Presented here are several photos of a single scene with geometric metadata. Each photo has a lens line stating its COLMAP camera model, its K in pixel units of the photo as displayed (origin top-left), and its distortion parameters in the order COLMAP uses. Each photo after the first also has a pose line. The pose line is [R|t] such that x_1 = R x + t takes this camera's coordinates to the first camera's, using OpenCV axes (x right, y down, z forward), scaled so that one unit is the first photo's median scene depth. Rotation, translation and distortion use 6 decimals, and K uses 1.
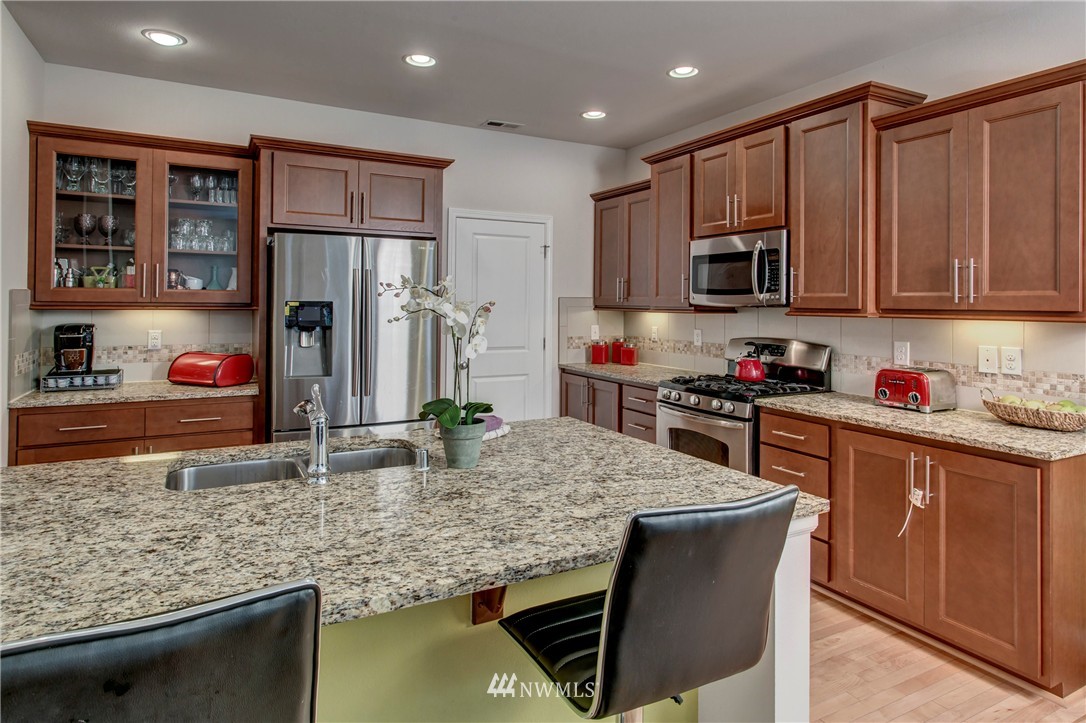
lens RADIAL K [[620.5, 0, 543.6], [0, 620.5, 349.5], [0, 0, 1]] dist [-0.001189, -0.000212]
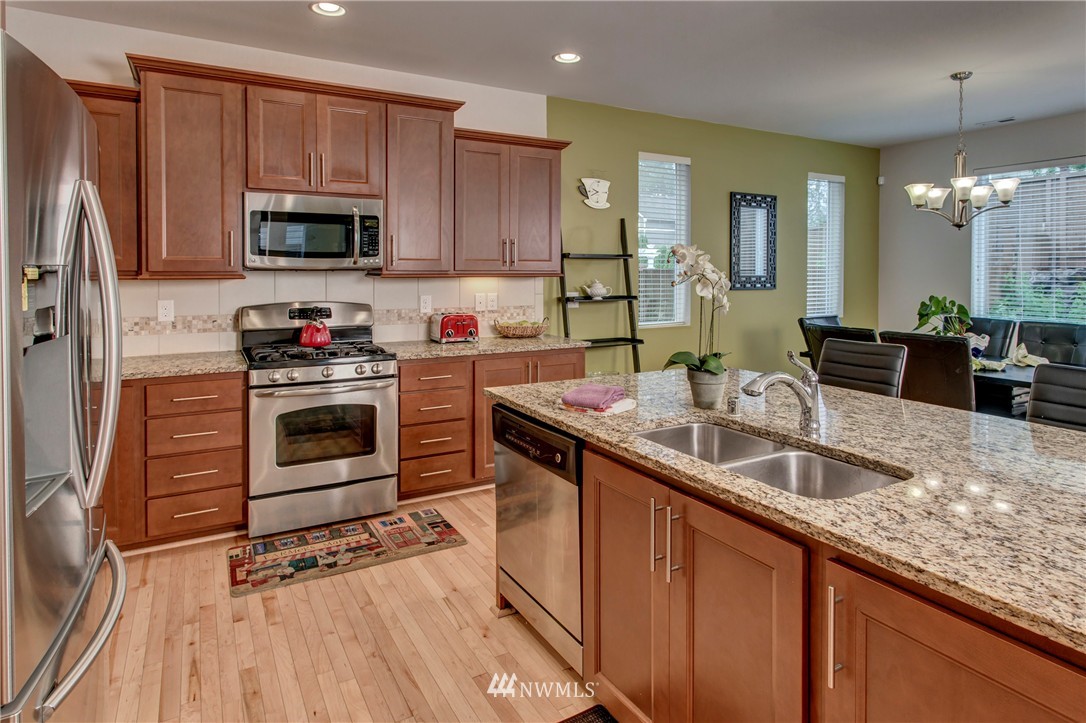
lens RADIAL K [[620.5, 0, 543.6], [0, 620.5, 349.5], [0, 0, 1]] dist [-0.001189, -0.000212]
pose [[-0.021060, -0.133029, 0.990888, -0.726665], [0.073465, 0.988223, 0.134233, -0.055086], [-0.997075, 0.075623, -0.011038, 0.727749]]
